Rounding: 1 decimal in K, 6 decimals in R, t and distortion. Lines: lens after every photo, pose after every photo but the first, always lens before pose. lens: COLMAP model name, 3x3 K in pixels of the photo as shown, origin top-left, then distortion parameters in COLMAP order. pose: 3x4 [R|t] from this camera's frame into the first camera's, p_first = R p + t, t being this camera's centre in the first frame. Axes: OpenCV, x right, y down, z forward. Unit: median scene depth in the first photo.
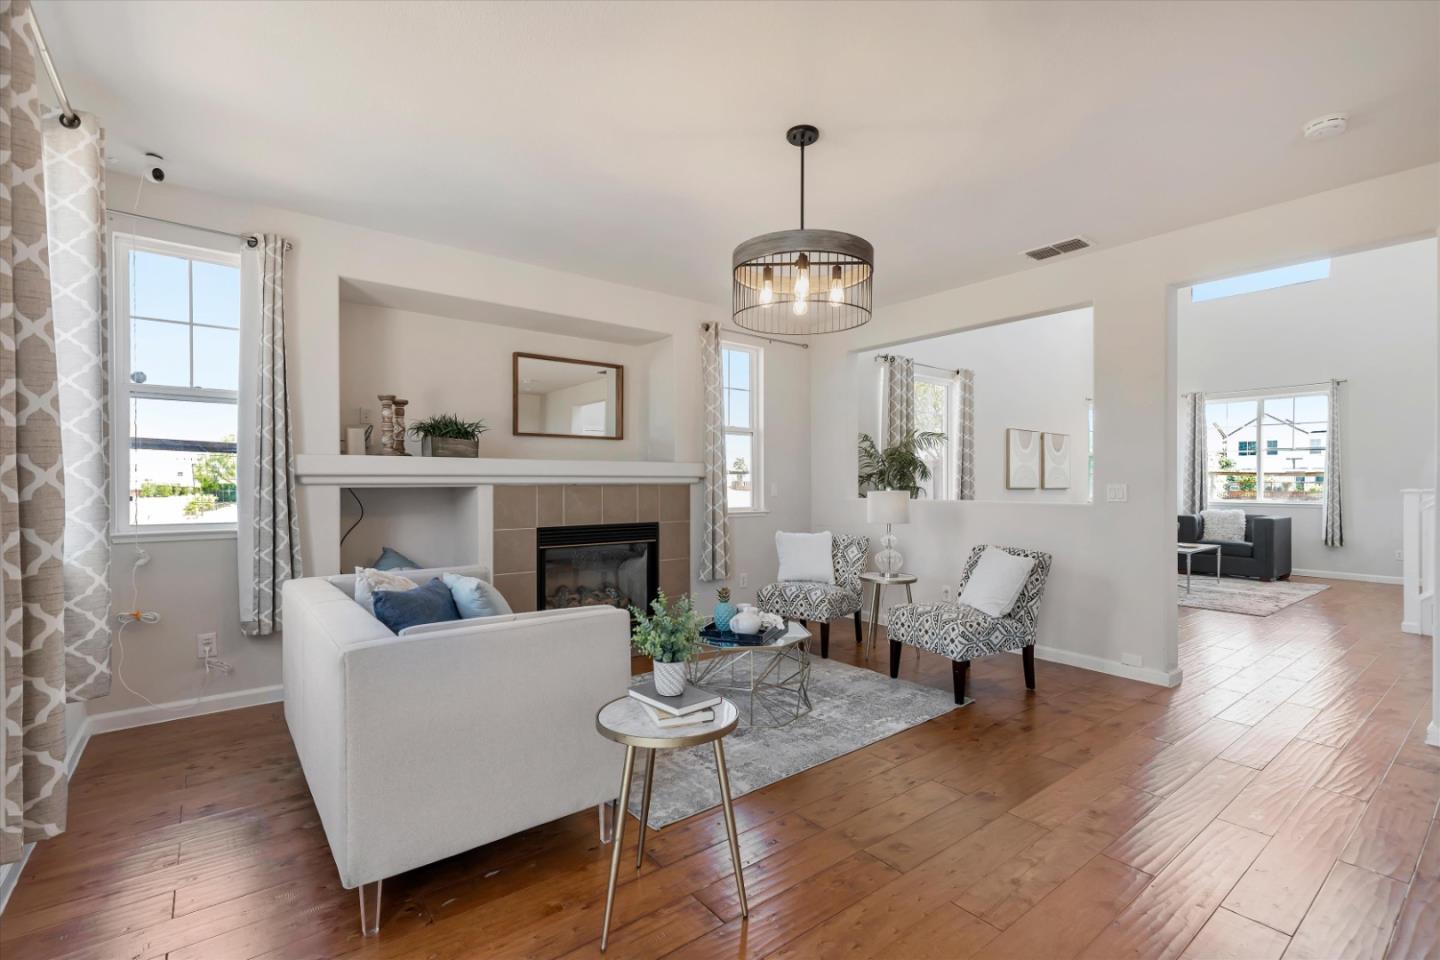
lens RADIAL K [[647.8, 0, 728.1], [0, 647.8, 487.1], [0, 0, 1]] dist [0.004669, 0.000549]
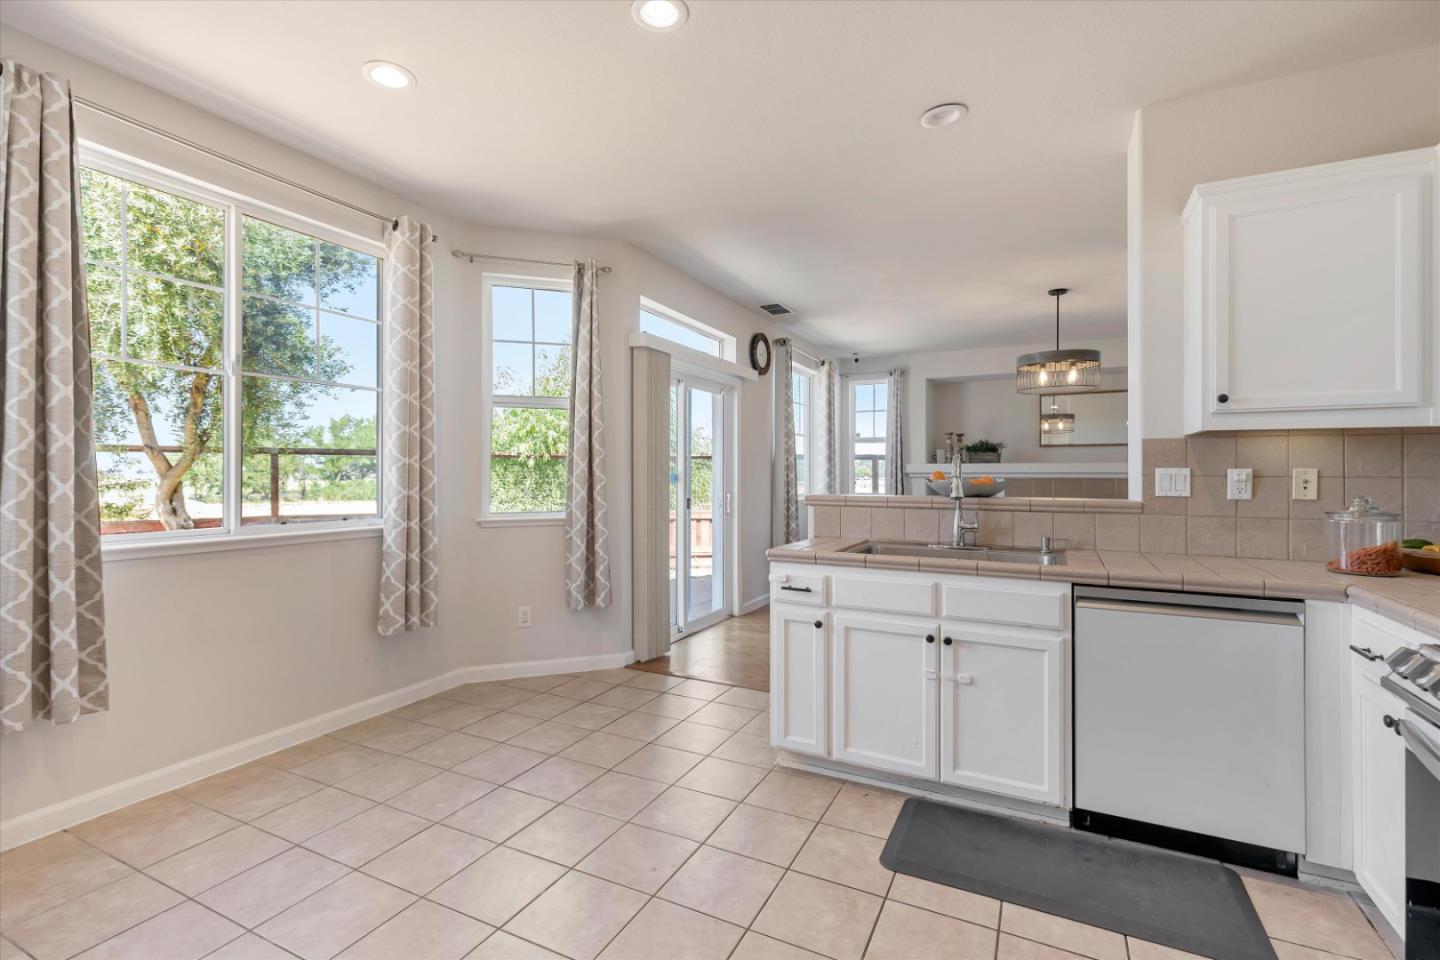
lens RADIAL K [[645.9, 0, 720.9], [0, 645.9, 474.2], [0, 0, 1]] dist [0.001618, 0.000182]
pose [[0.419042, 0.000423, -0.907967, 0.964518], [-0.008770, 0.999955, -0.003581, -0.001616], [0.907924, 0.009464, 0.419027, -0.450844]]
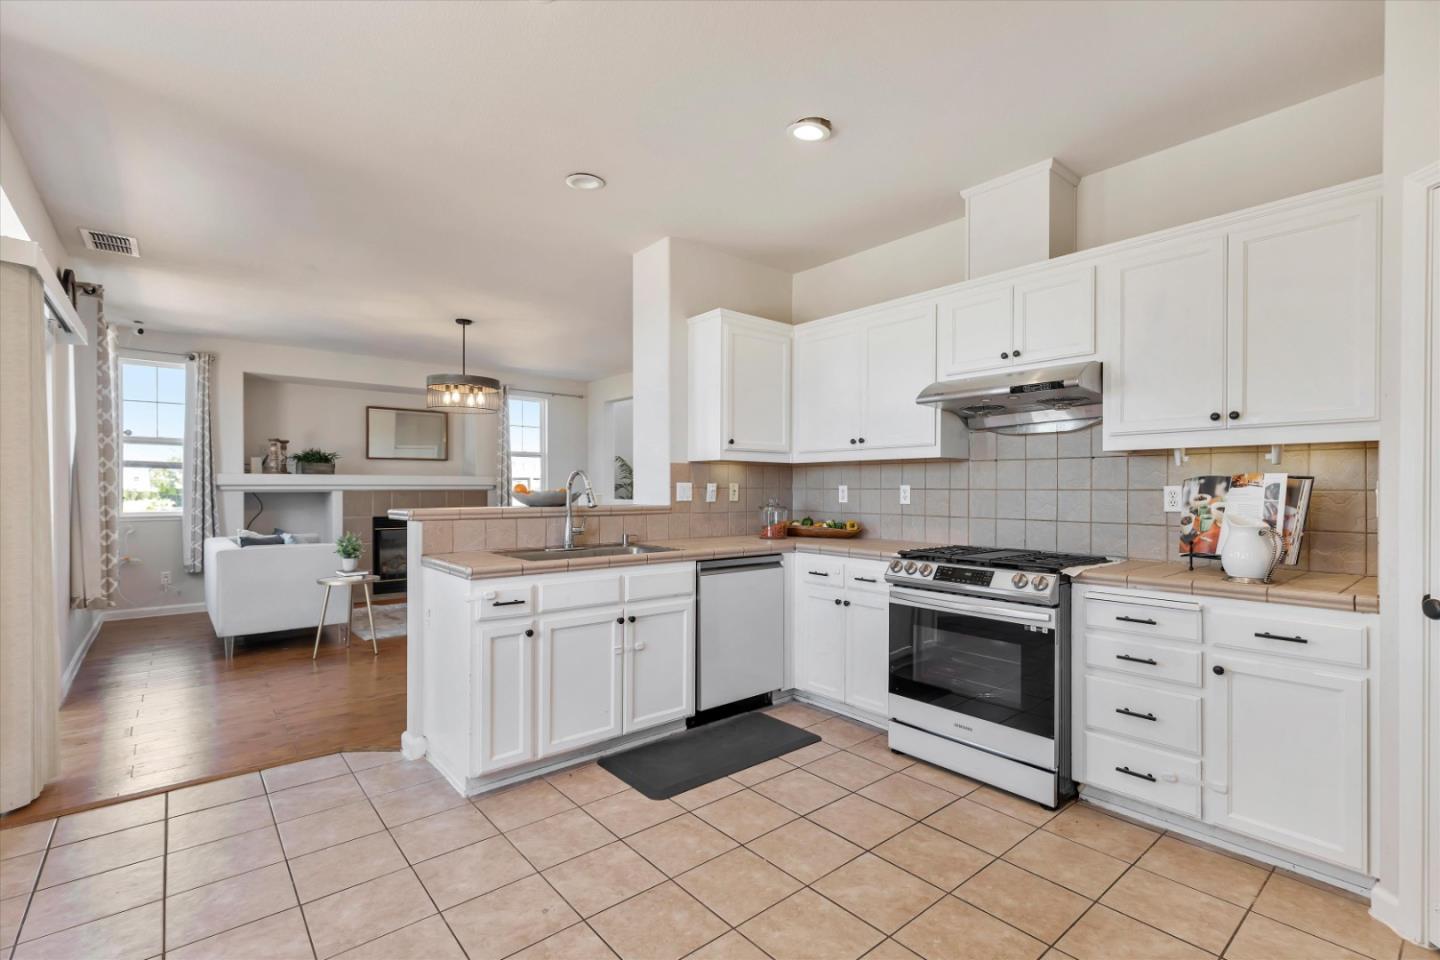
lens RADIAL K [[651.7, 0, 725.0], [0, 651.7, 488.3], [0, 0, 1]] dist [0.003981, 0.000577]
pose [[0.999431, 0.000262, 0.033717, 0.605774], [-0.000067, 0.999983, -0.005774, 0.000241], [-0.033718, 0.005768, 0.999415, -0.761122]]
